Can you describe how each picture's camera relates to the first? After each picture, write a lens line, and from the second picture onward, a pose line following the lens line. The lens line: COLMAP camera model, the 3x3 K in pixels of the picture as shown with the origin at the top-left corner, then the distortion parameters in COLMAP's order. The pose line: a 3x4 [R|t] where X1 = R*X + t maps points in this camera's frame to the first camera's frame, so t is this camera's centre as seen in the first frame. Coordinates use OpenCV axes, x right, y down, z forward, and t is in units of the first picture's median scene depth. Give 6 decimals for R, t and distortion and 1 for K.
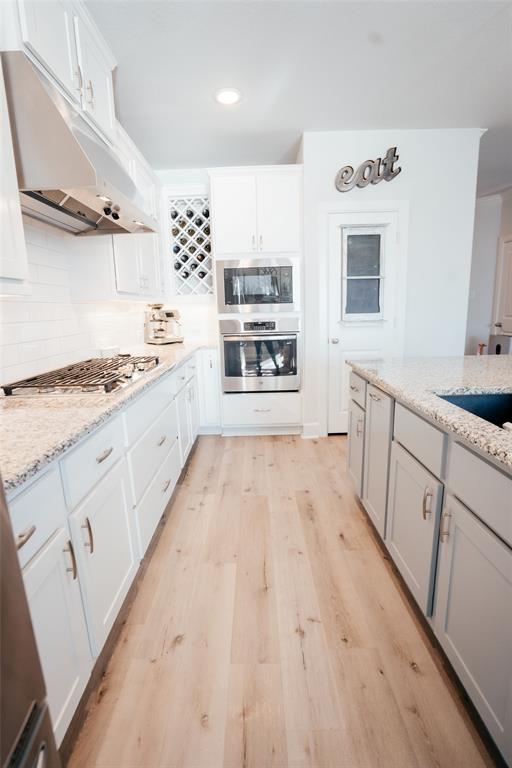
lens RADIAL K [[368.8, 0, 256.0], [0, 368.8, 384.0], [0, 0, 1]] dist [-0.059453, 0.022199]
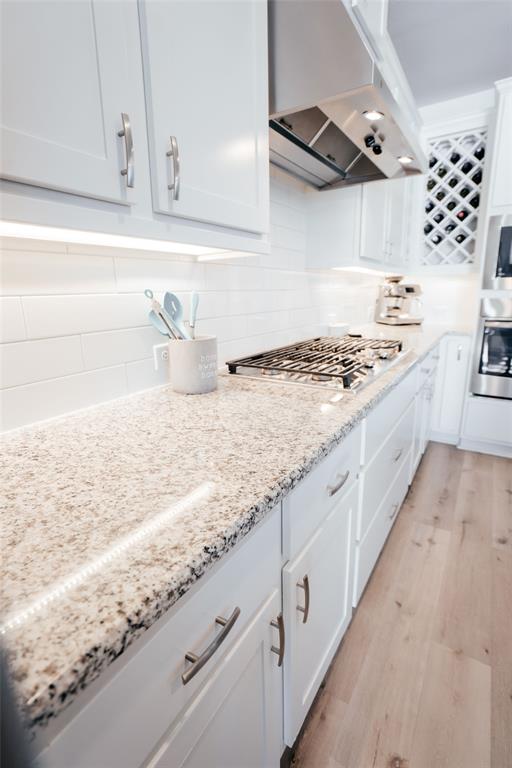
lens RADIAL K [[368.8, 0, 256.0], [0, 368.8, 384.0], [0, 0, 1]] dist [-0.059453, 0.022199]
pose [[0.847640, 0.140267, -0.511695, -0.096487], [-0.110802, 0.989955, 0.087821, -0.015626], [0.518873, -0.017744, 0.854667, 0.144517]]
